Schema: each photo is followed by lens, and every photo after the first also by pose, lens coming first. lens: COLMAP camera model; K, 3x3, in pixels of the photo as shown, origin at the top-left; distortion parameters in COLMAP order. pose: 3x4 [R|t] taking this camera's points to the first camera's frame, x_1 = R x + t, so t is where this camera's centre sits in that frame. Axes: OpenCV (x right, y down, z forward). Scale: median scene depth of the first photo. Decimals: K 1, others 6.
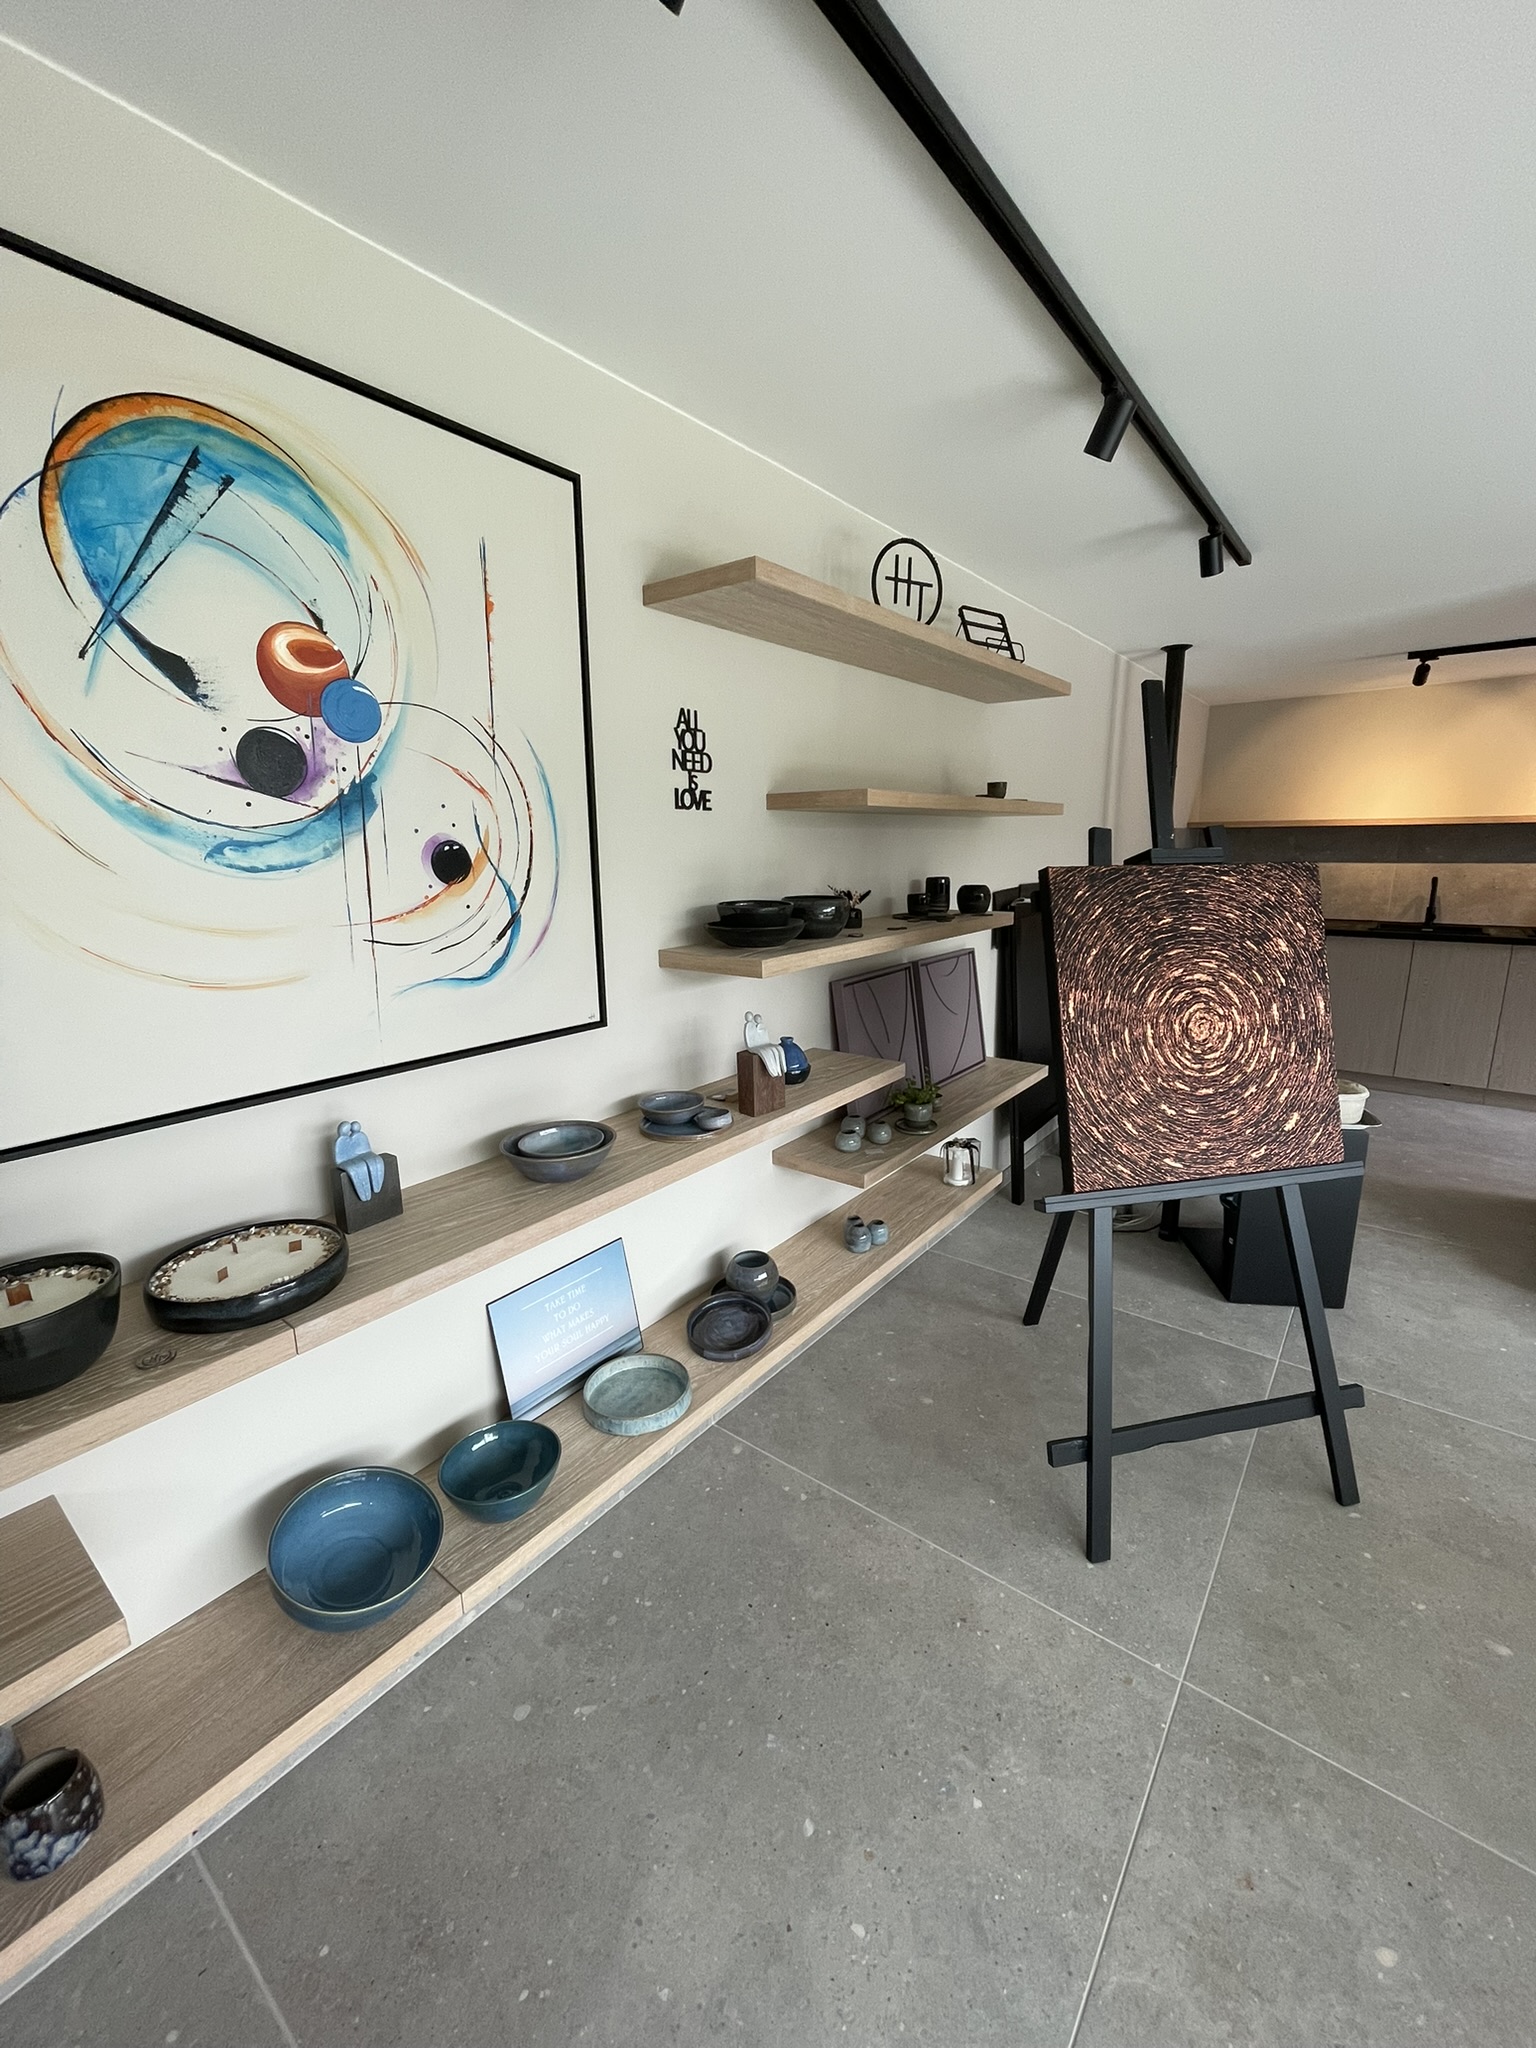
lens RADIAL K [[829.8, 0, 773.2], [0, 829.8, 1025.8], [0, 0, 1]] dist [-0.000418, 0.000019]
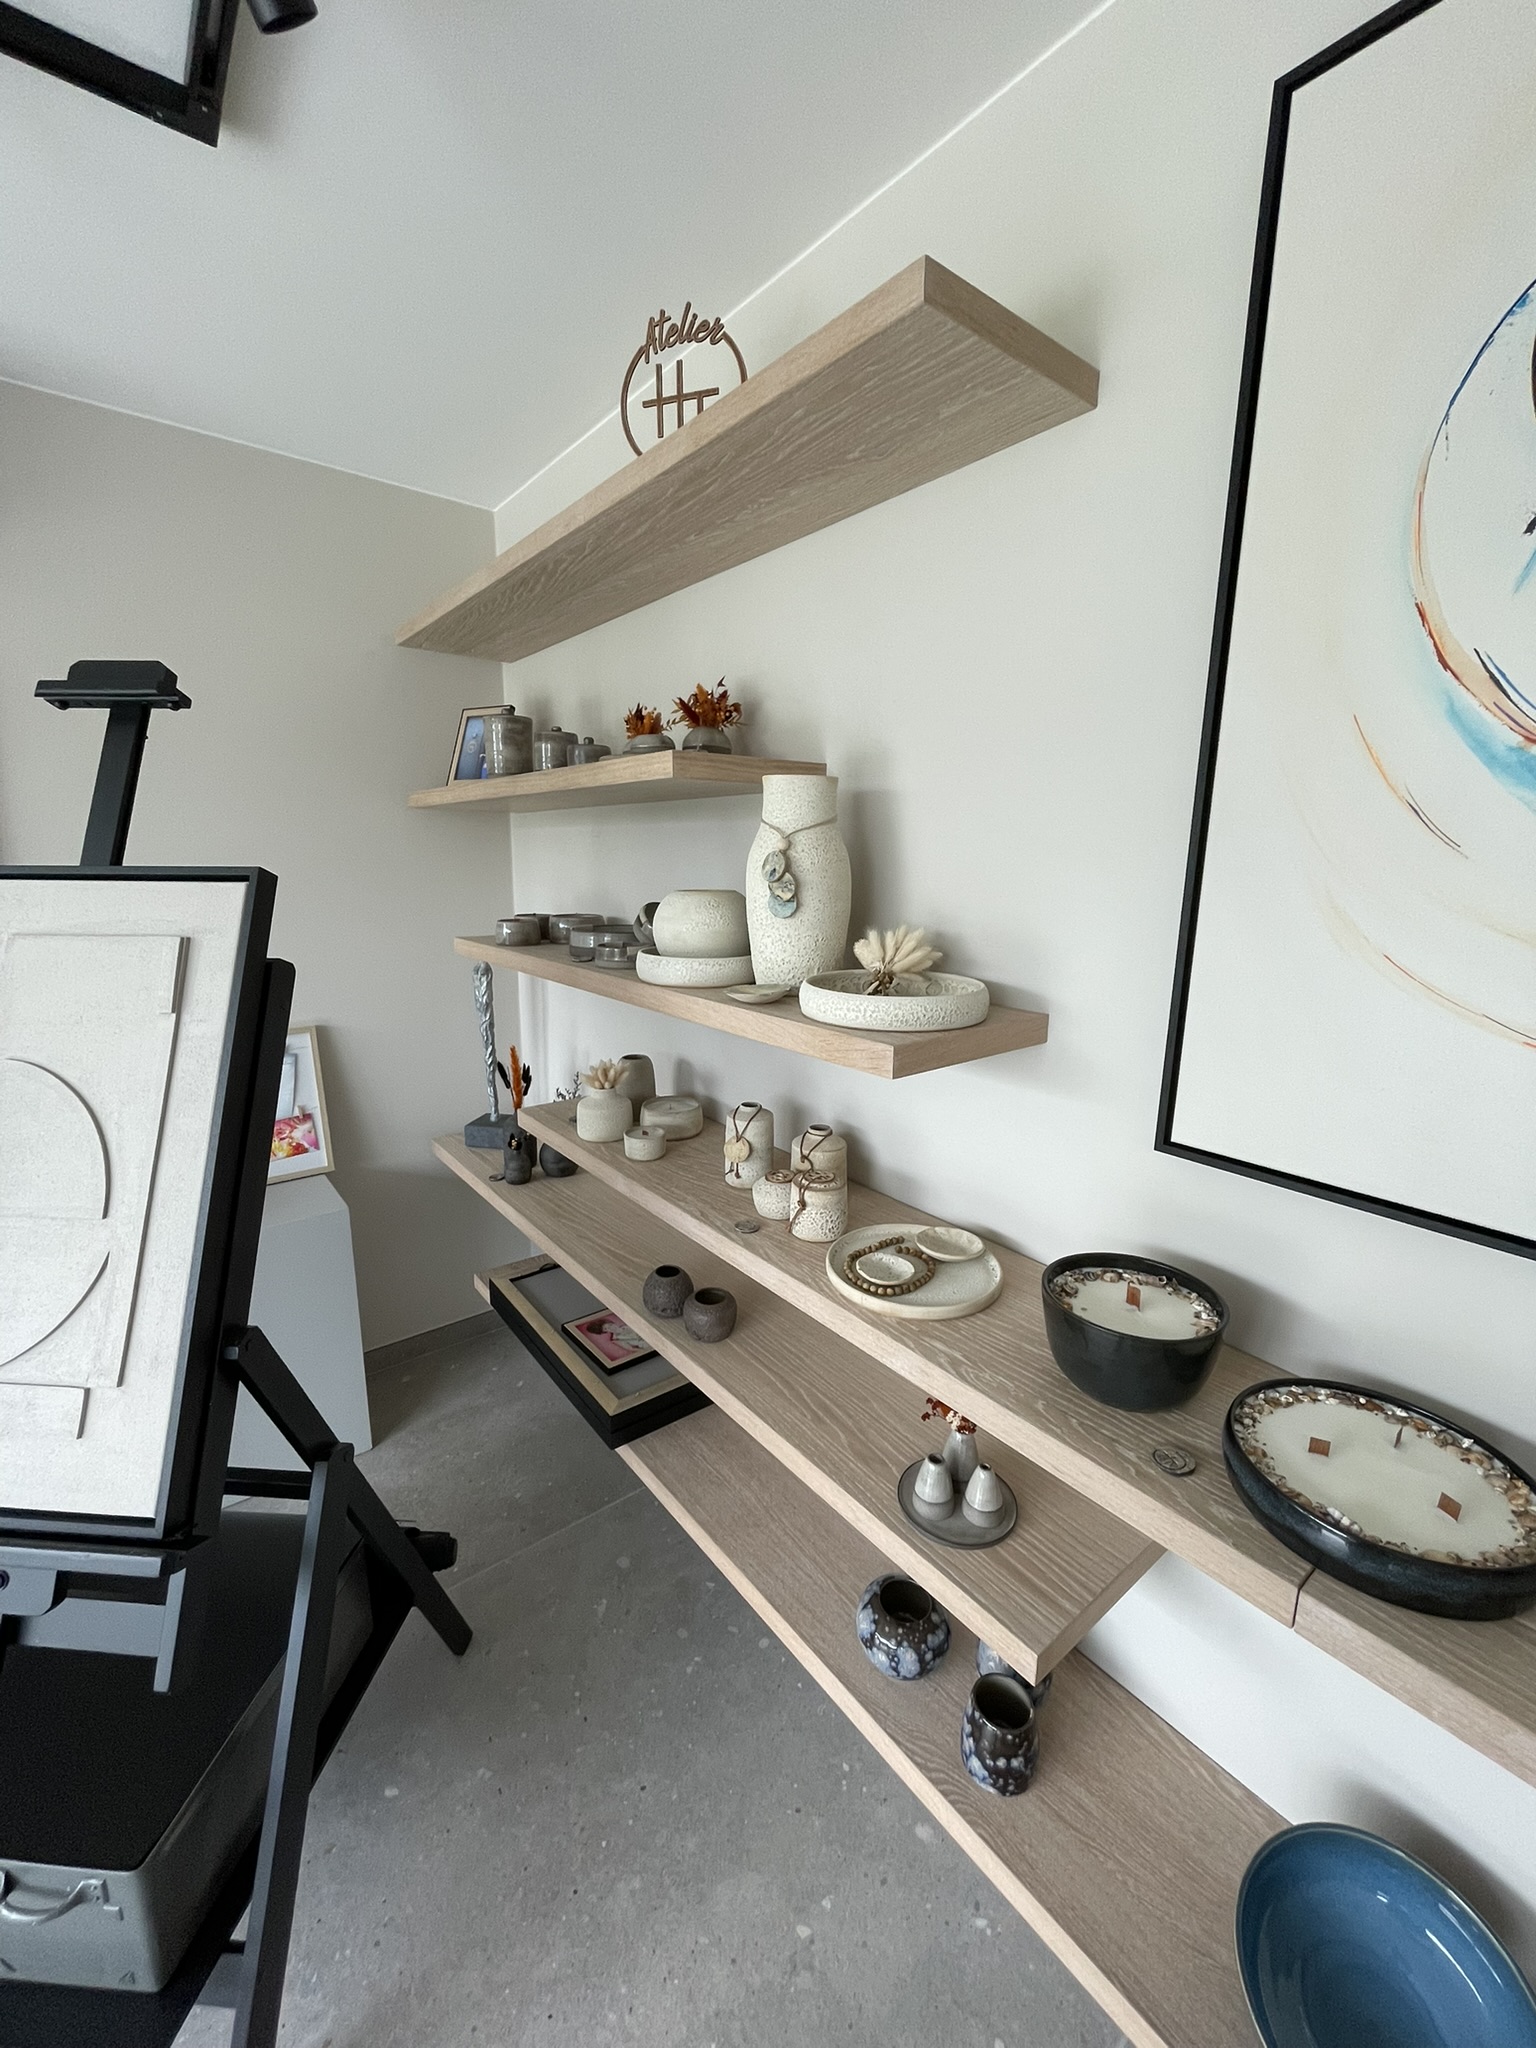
lens RADIAL K [[829.8, 0, 773.2], [0, 829.8, 1025.8], [0, 0, 1]] dist [-0.000418, 0.000019]
pose [[-0.232066, 0.205212, -0.950807, 0.015748], [-0.219109, 0.941341, 0.256648, -0.105263], [0.947701, 0.267889, -0.173489, 0.624302]]
